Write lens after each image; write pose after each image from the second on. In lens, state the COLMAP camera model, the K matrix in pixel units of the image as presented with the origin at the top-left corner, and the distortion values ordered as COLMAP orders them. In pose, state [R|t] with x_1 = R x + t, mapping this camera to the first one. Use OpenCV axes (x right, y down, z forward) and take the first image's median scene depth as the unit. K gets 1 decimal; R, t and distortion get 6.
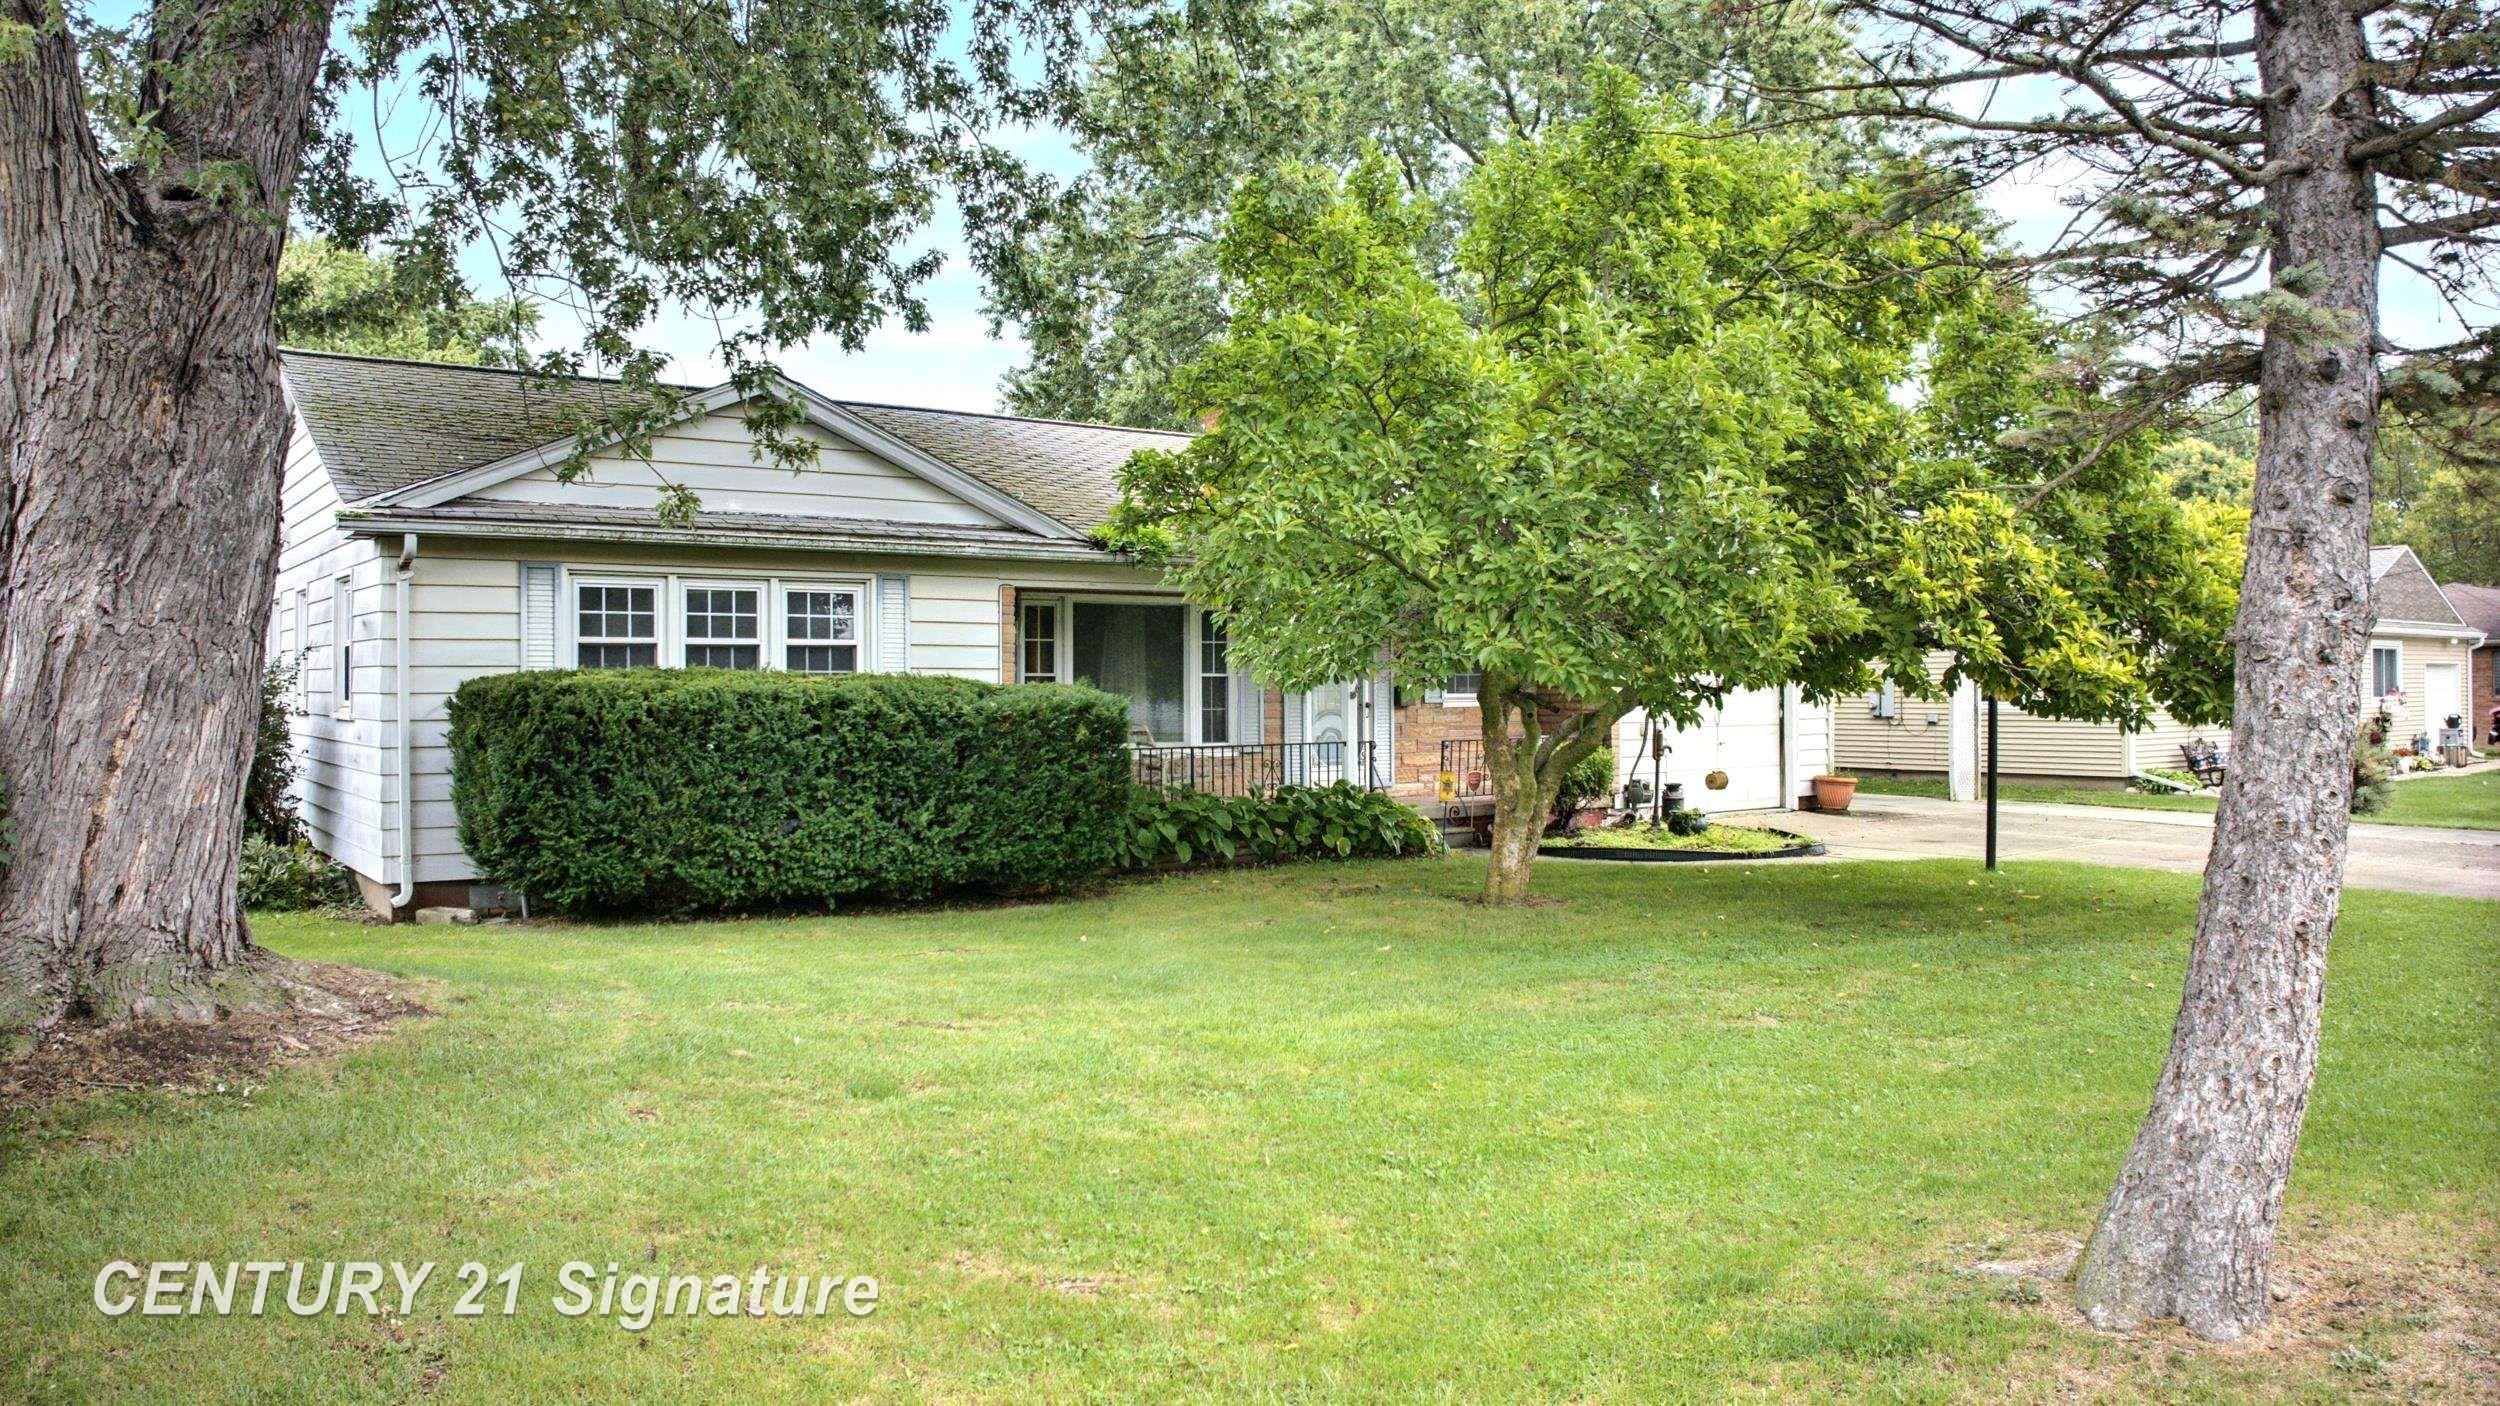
lens RADIAL K [[1766.7, 0, 1254.1], [0, 1766.7, 699.9], [0, 0, 1]] dist [-0.109677, -0.010460]
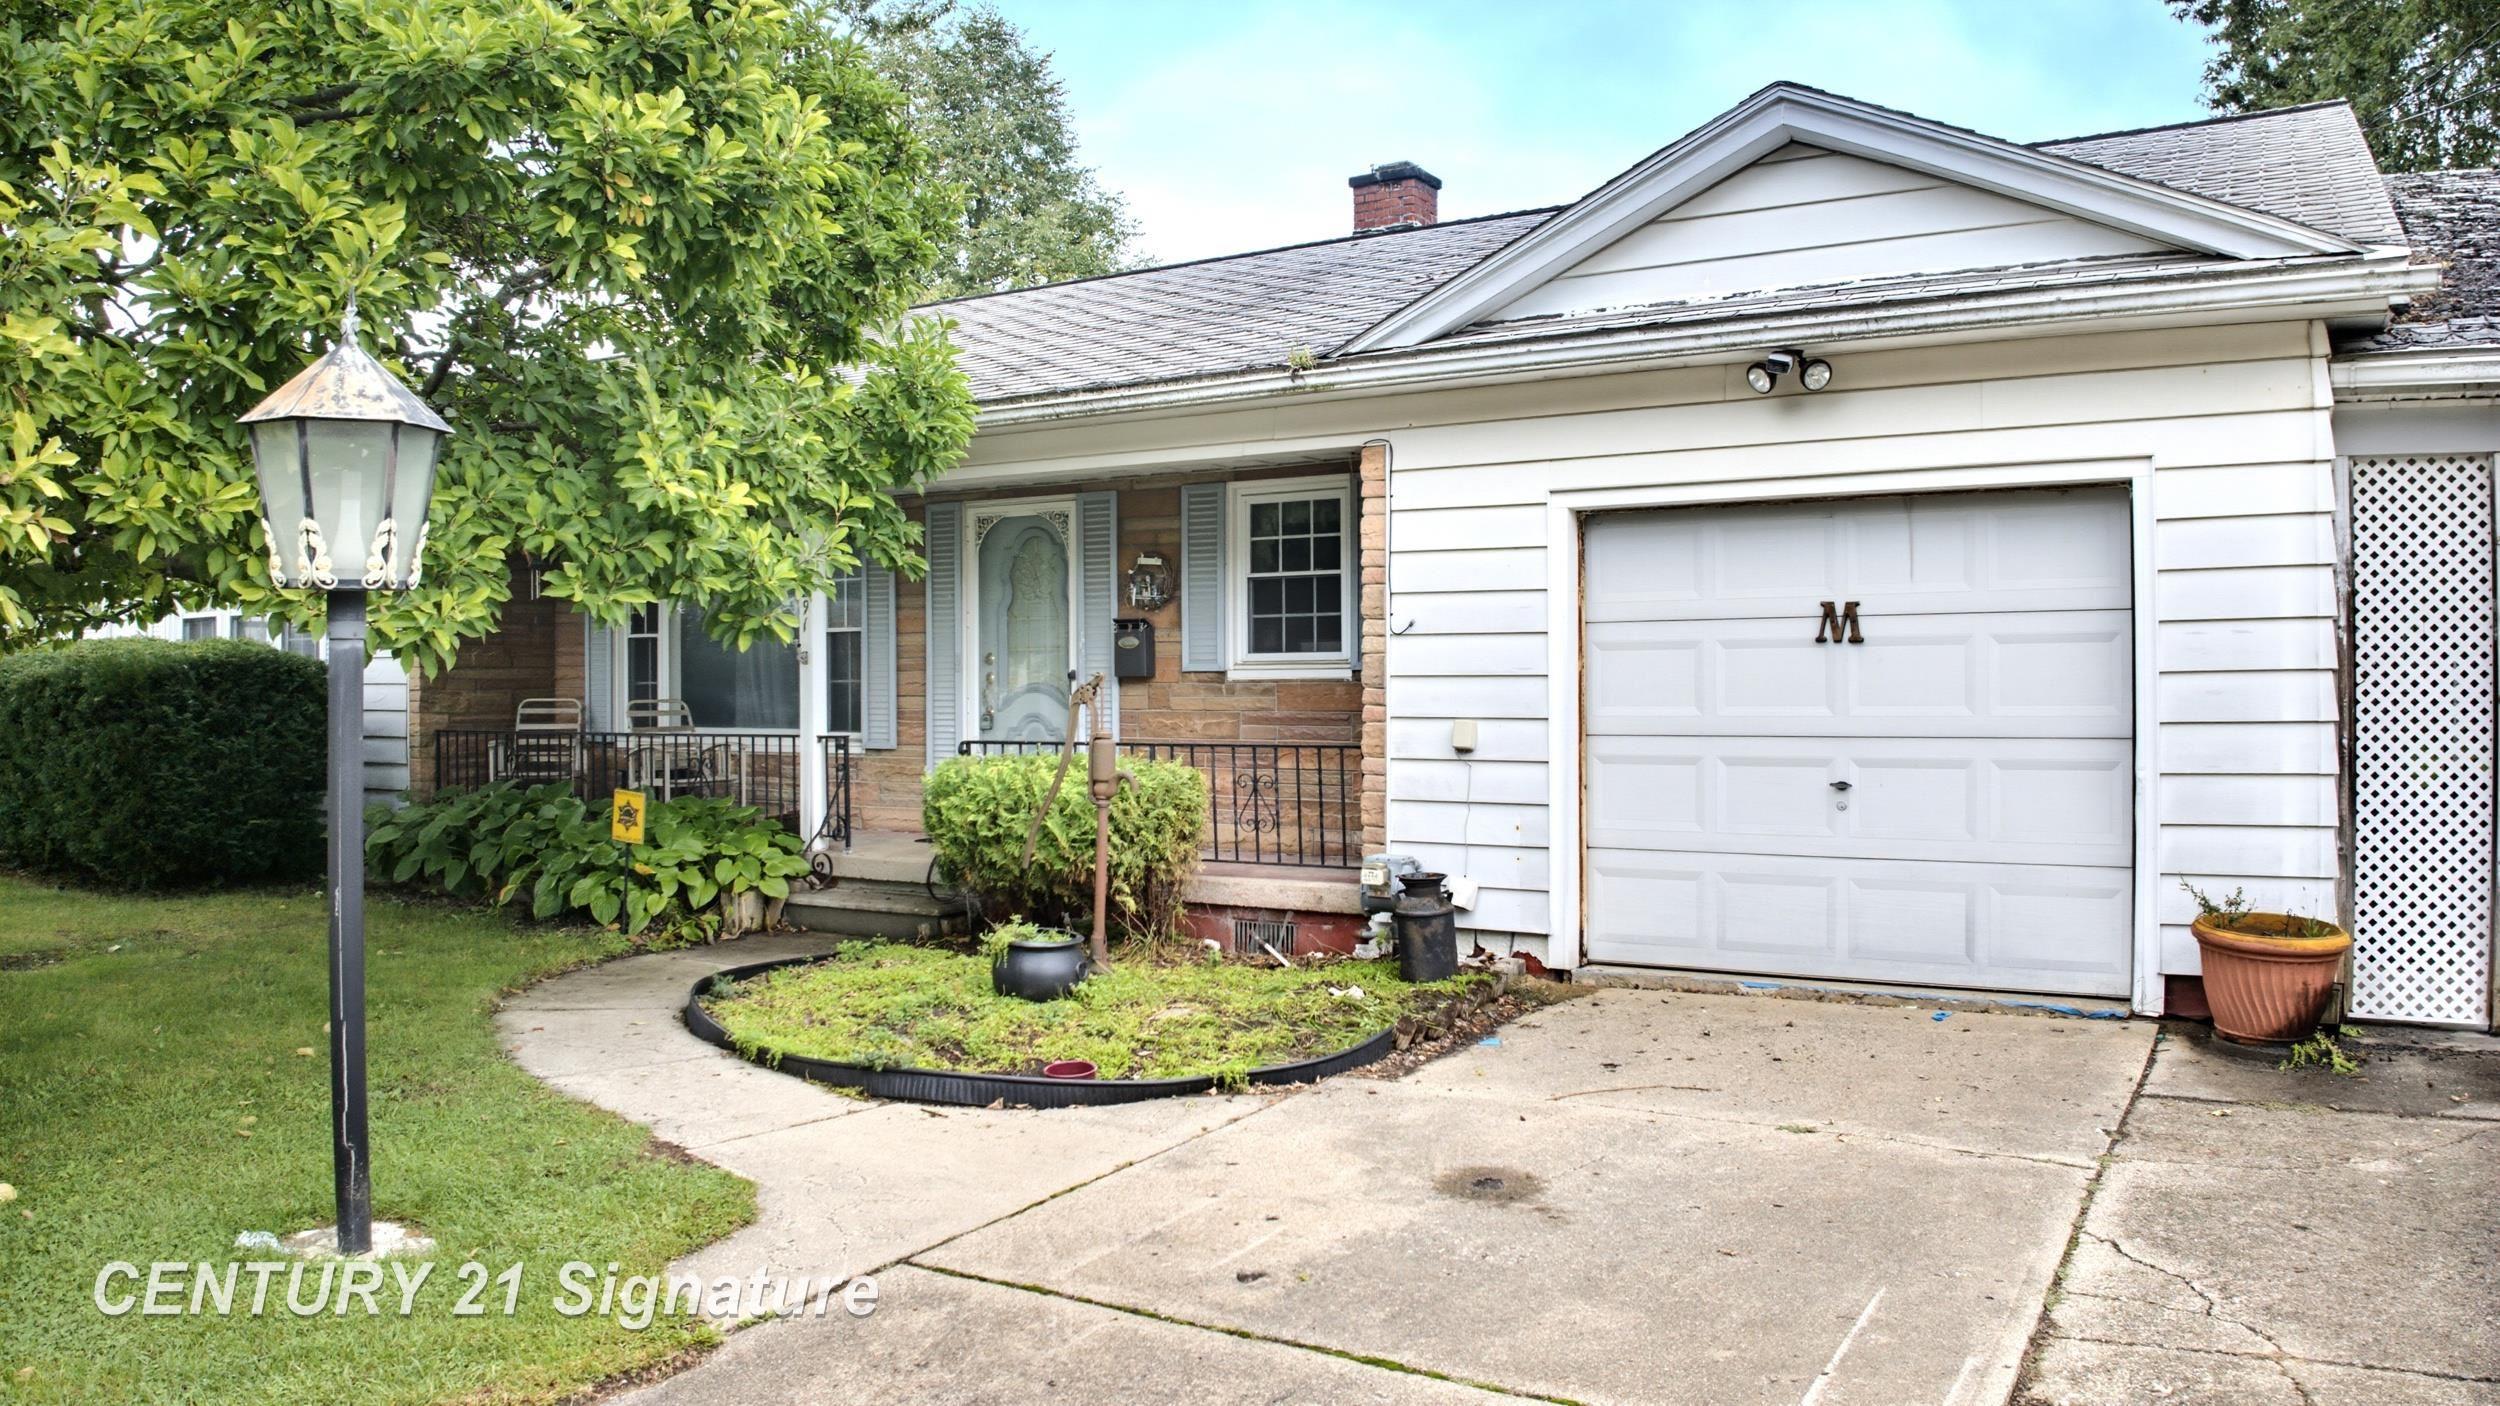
lens RADIAL K [[1766.7, 0, 1235.7], [0, 1766.7, 690.4], [0, 0, 1]] dist [-0.109677, -0.010460]
pose [[0.351210, 0.005285, -0.936282, 0.947362], [-0.004254, 0.999983, 0.004048, 0.008876], [0.936287, 0.002562, 0.351226, 1.331334]]
